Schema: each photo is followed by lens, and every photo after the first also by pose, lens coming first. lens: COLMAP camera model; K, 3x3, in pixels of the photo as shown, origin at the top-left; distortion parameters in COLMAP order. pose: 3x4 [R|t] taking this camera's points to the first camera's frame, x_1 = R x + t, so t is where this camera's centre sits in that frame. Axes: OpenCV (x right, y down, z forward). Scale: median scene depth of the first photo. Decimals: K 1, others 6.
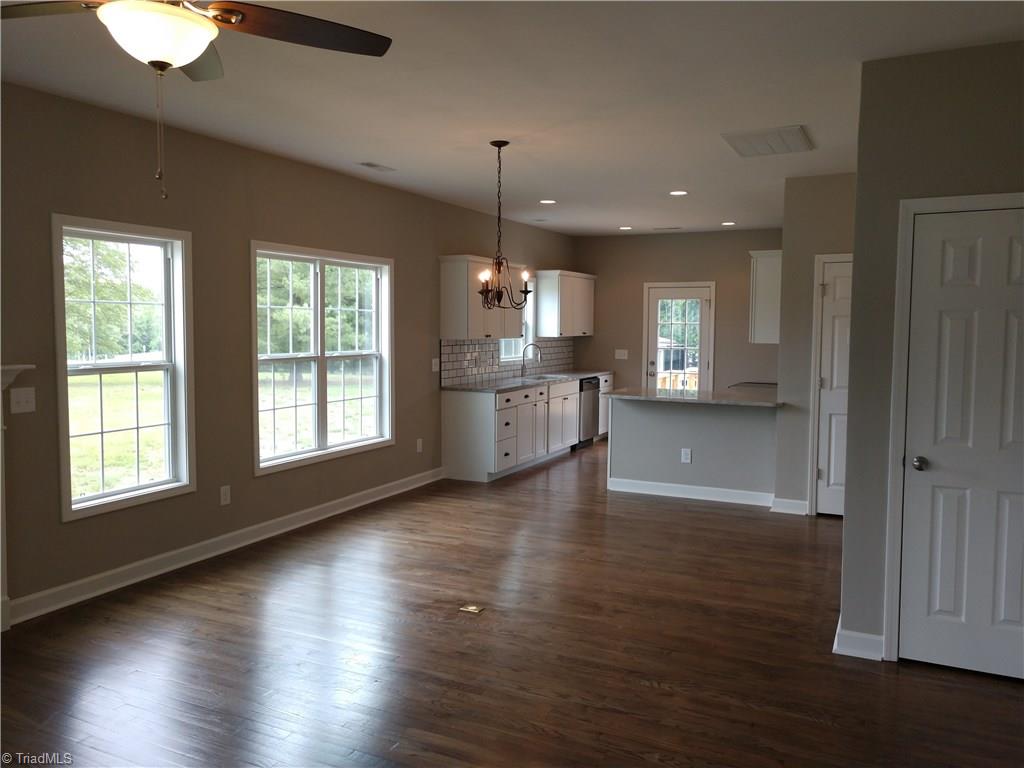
lens RADIAL K [[781.3, 0, 513.6], [0, 781.3, 381.6], [0, 0, 1]] dist [0.020087, -0.000059]
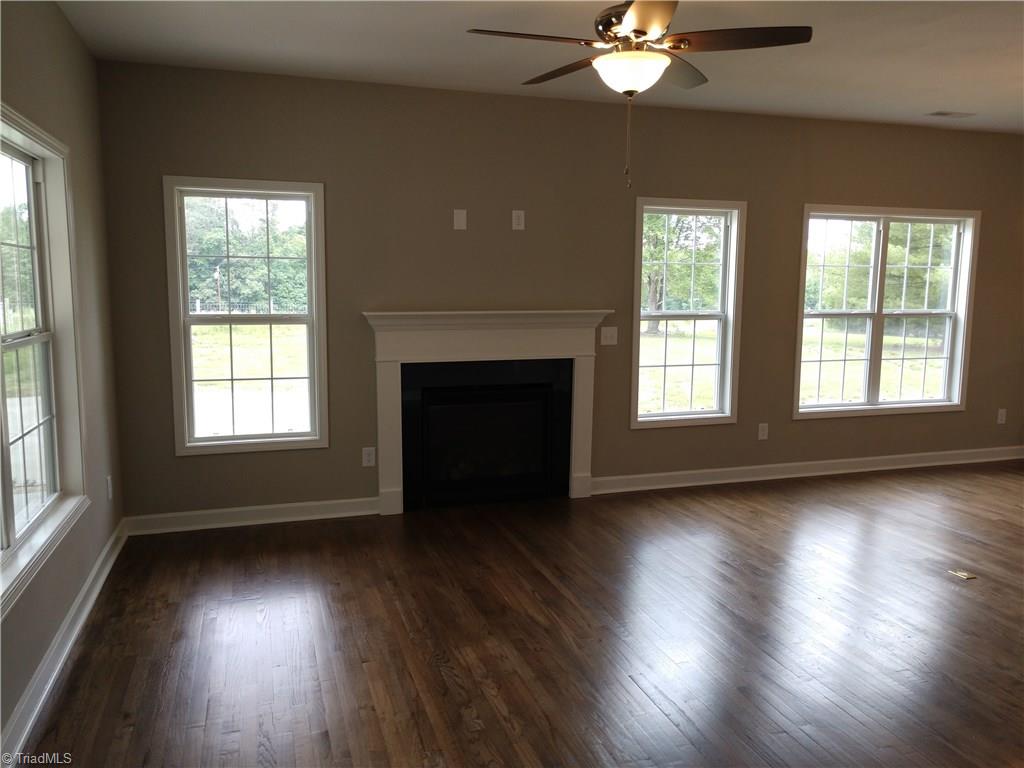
lens RADIAL K [[781.3, 0, 513.6], [0, 781.3, 381.6], [0, 0, 1]] dist [0.020087, -0.000059]
pose [[0.694671, 0.089041, -0.713796, 0.175195], [-0.055239, 0.995982, 0.070482, 0.011198], [0.717204, -0.009532, 0.696798, -0.054594]]
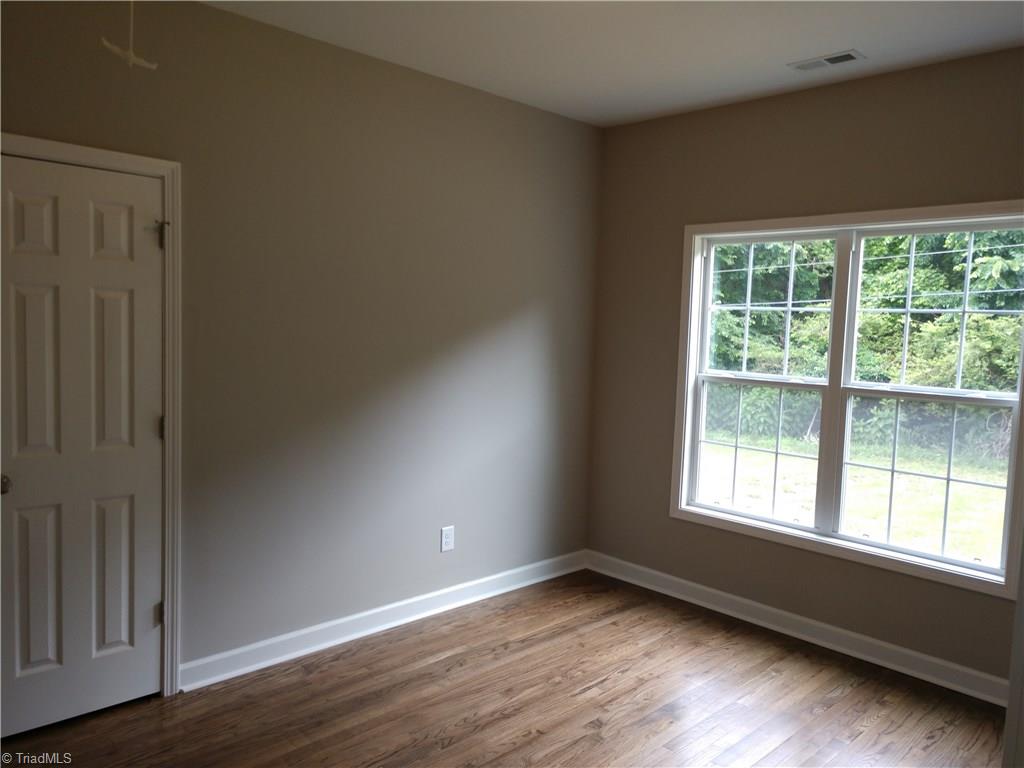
lens RADIAL K [[781.3, 0, 513.6], [0, 781.3, 381.6], [0, 0, 1]] dist [0.020087, -0.000059]
pose [[-0.341330, 0.055031, -0.938331, 0.464296], [-0.104514, 0.989872, 0.096072, -0.075461], [0.934115, 0.130861, -0.332122, 1.057184]]
